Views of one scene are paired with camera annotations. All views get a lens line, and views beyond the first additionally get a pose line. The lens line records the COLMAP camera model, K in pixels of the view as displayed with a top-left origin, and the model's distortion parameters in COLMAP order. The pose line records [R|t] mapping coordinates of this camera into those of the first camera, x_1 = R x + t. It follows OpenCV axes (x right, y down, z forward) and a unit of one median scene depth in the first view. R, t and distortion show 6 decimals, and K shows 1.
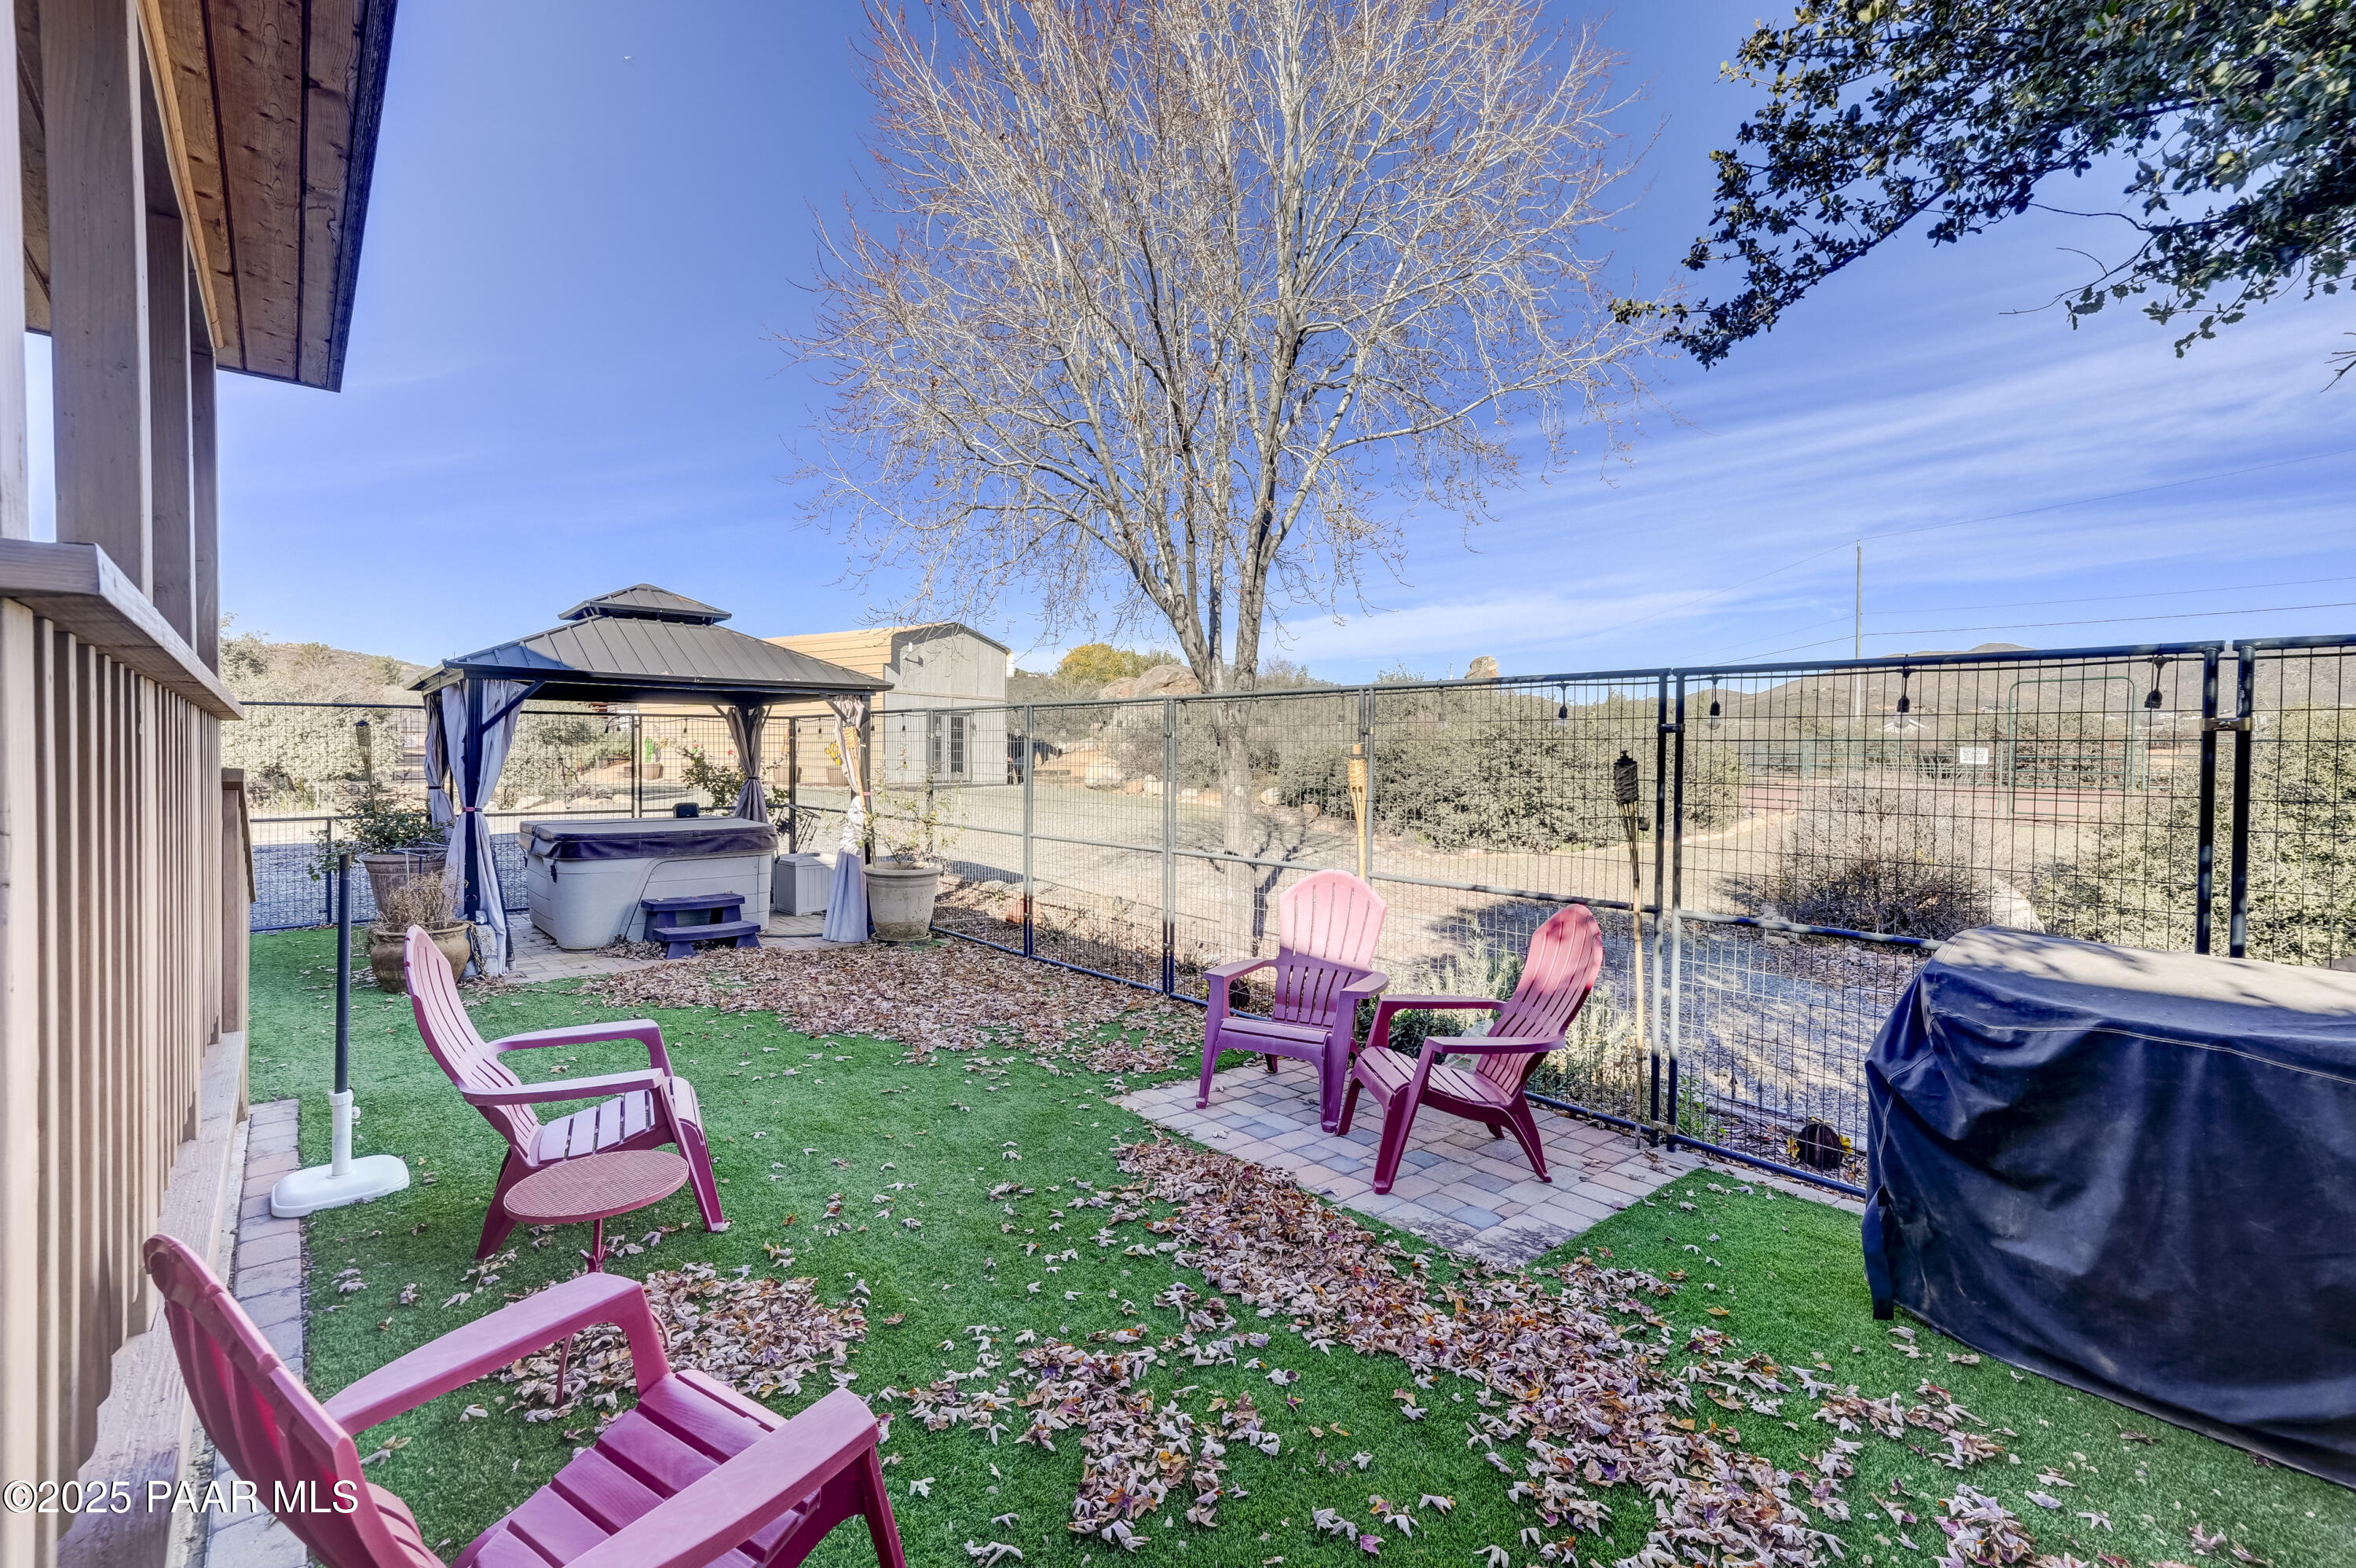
lens RADIAL K [[1056.4, 0, 1178.0], [0, 1056.4, 784.0], [0, 0, 1]] dist [-0.026754, 0.020823]
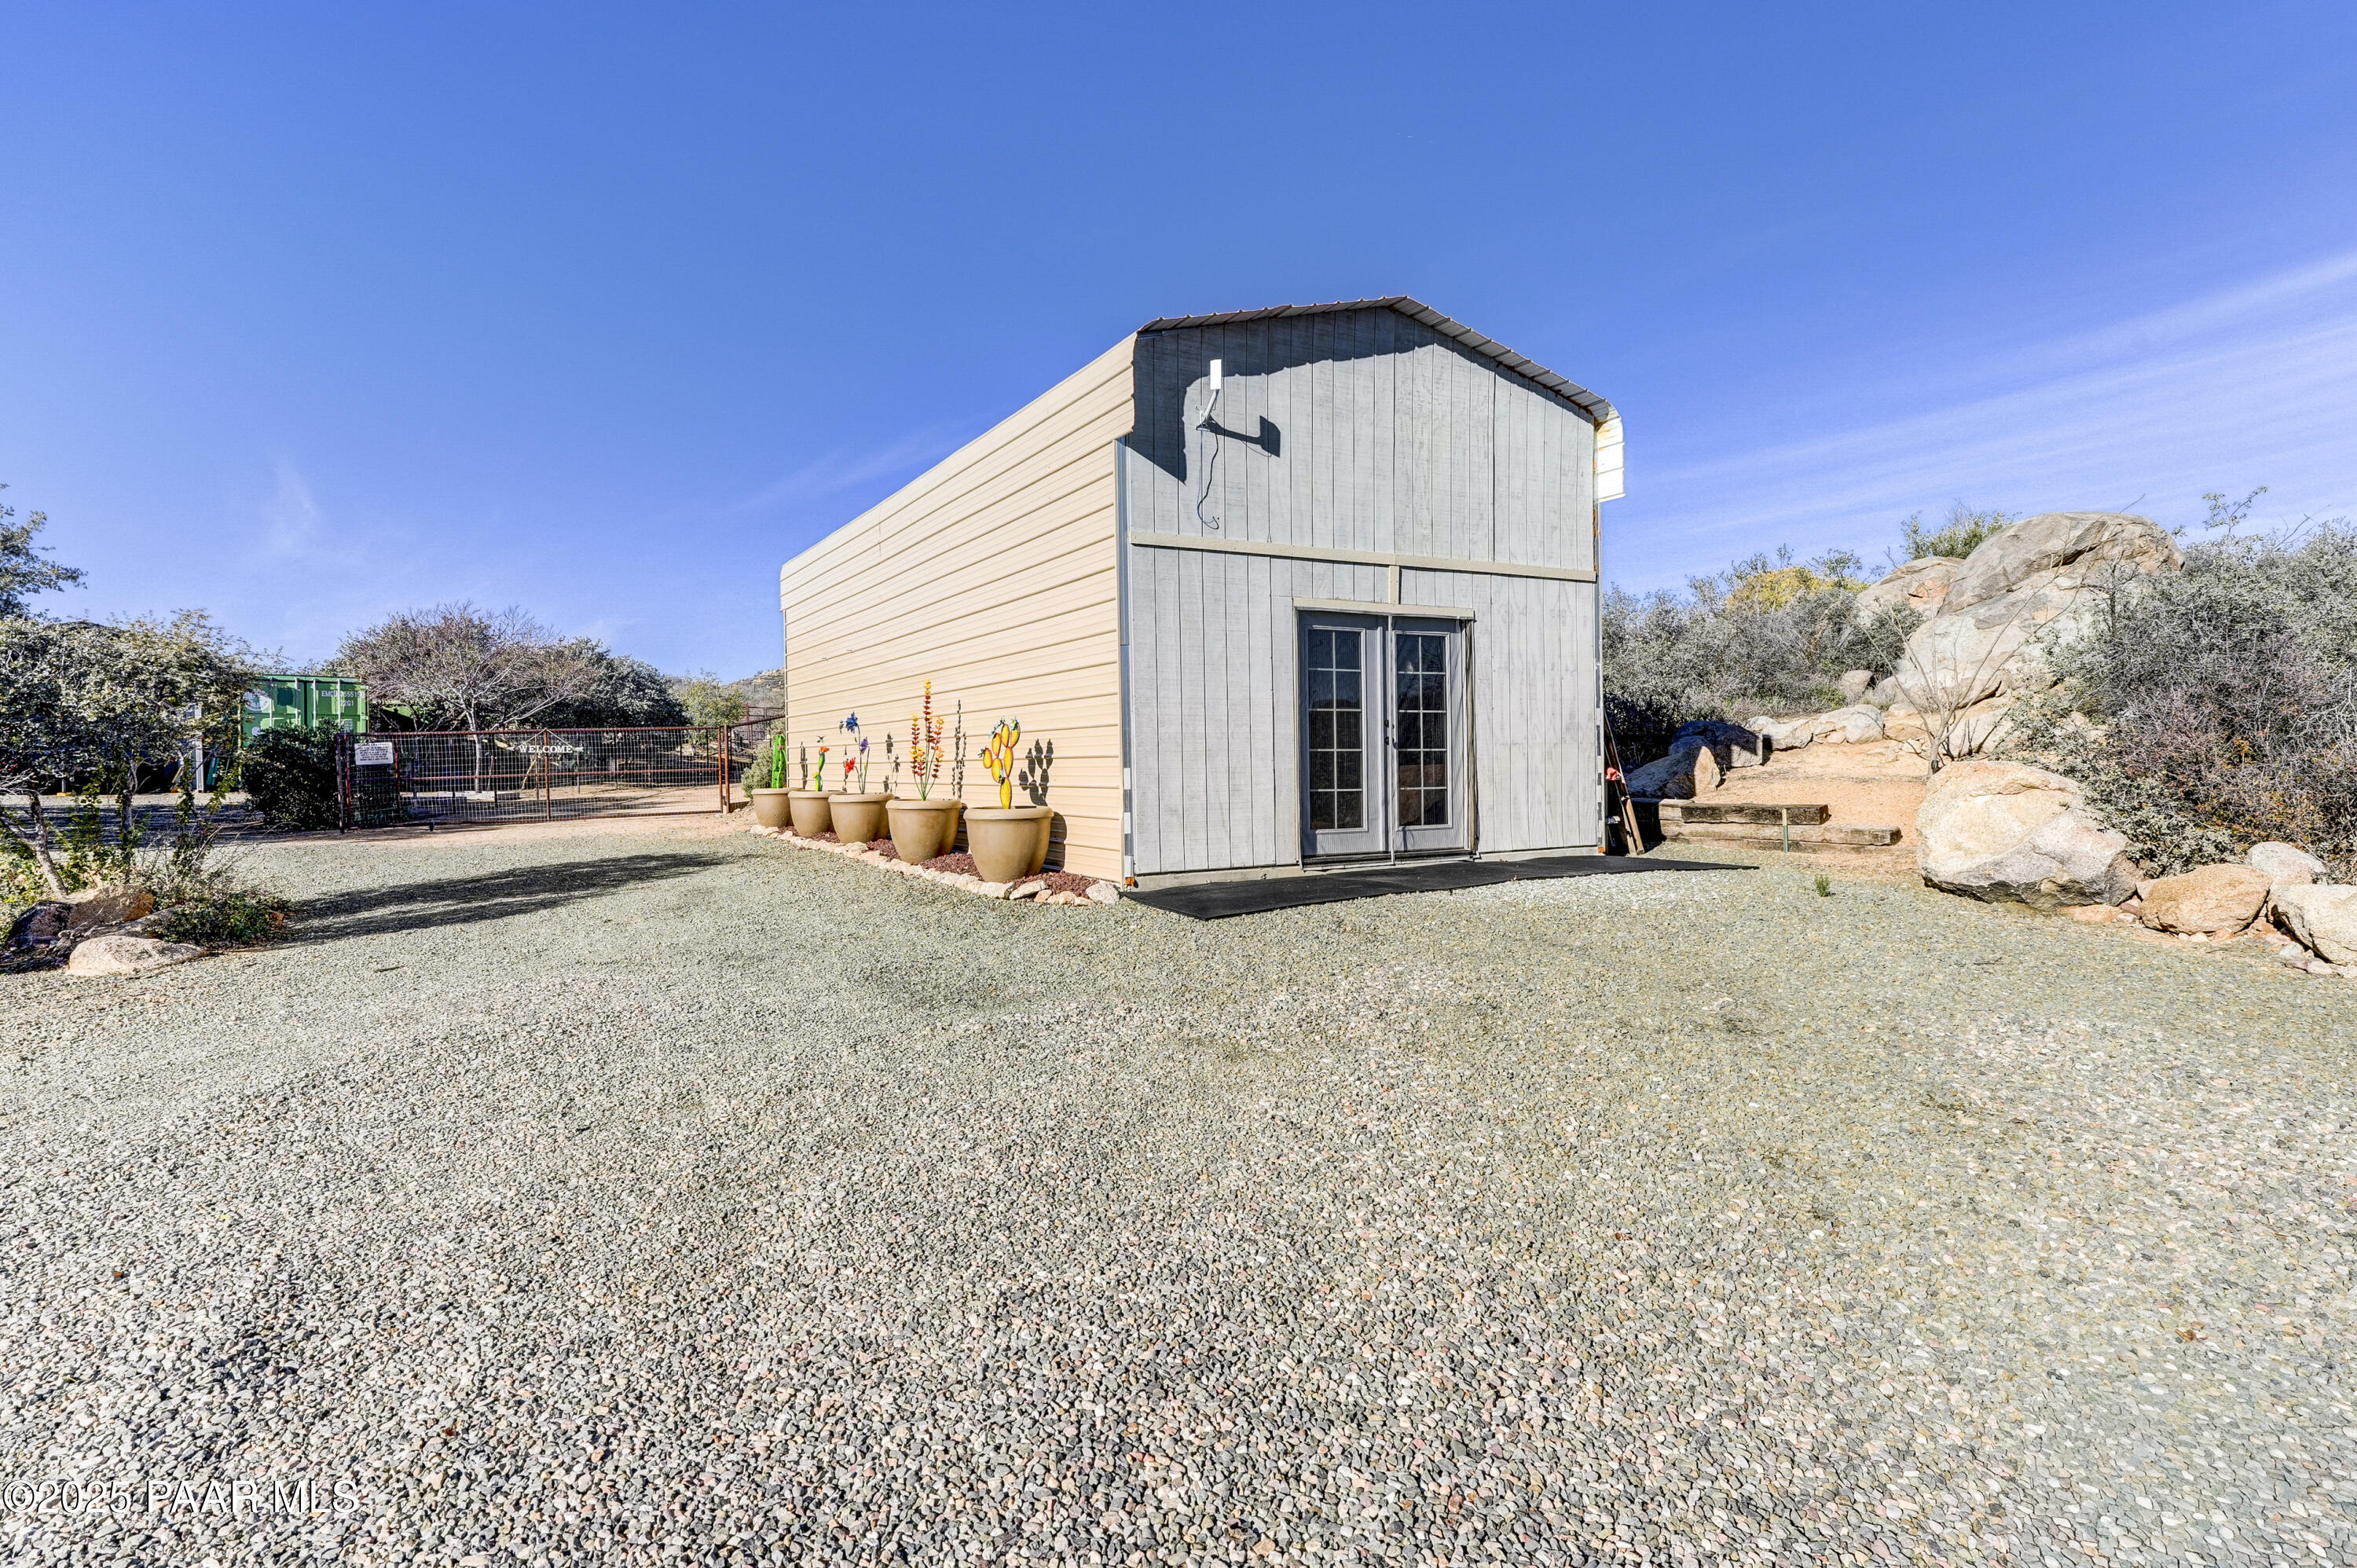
lens RADIAL K [[1278.4, 0, 1178.5], [0, 1278.4, 784.0], [0, 0, 1]] dist [0.001460, 0.000500]
pose [[0.871976, -0.006176, -0.489510, -0.089098], [0.004872, 0.999980, -0.003939, -0.019674], [0.489525, 0.001049, 0.871989, 0.627120]]
